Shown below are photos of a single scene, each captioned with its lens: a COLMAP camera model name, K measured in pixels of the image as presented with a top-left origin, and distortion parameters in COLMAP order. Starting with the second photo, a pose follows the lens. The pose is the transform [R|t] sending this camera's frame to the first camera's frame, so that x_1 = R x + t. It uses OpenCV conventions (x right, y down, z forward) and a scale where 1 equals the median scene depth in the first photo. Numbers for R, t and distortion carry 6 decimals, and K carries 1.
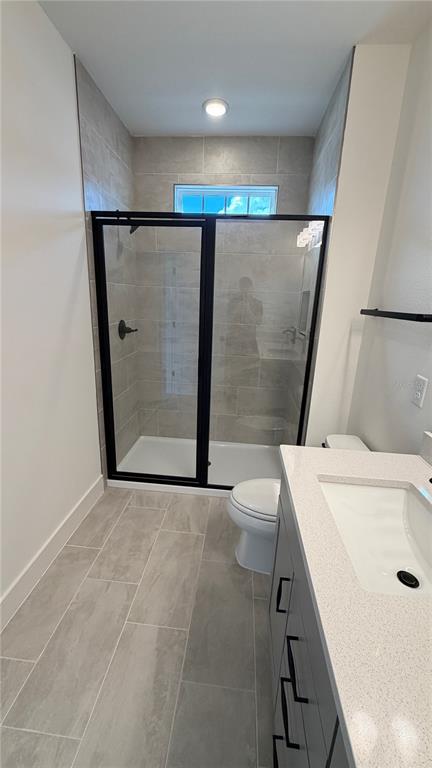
lens RADIAL K [[308.2, 0, 216.0], [0, 308.2, 384.0], [0, 0, 1]] dist [0.000279, 0.000071]
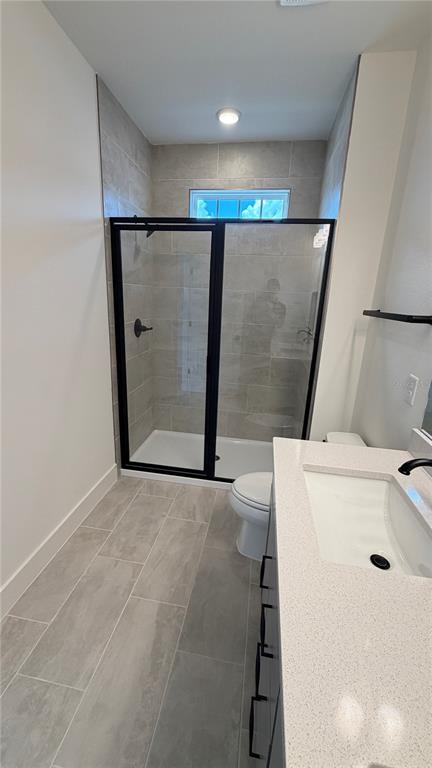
lens RADIAL K [[308.2, 0, 216.0], [0, 308.2, 384.0], [0, 0, 1]] dist [0.000279, 0.000071]
pose [[0.997548, 0.021822, -0.066497, 0.048803], [-0.021741, 0.999762, 0.001947, 0.010152], [0.066524, -0.000497, 0.997785, -0.049189]]
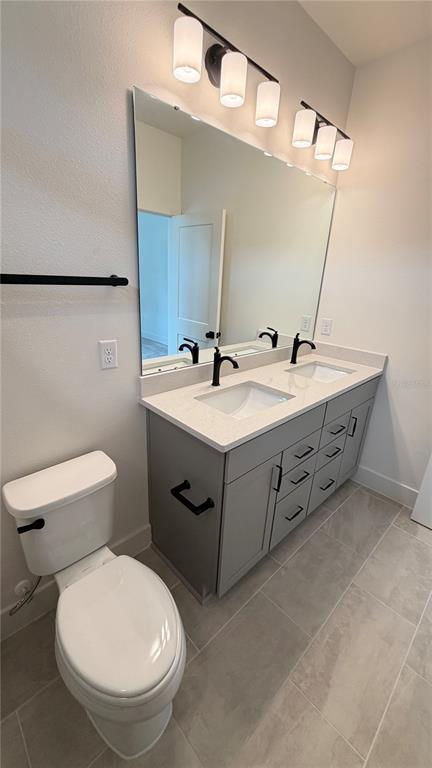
lens RADIAL K [[308.2, 0, 216.0], [0, 308.2, 384.0], [0, 0, 1]] dist [0.000279, 0.000071]
pose [[-0.756847, -0.284009, 0.588661, -0.152511], [0.101410, 0.838720, 0.535037, -0.264574], [-0.645677, 0.464637, -0.605981, 0.925707]]
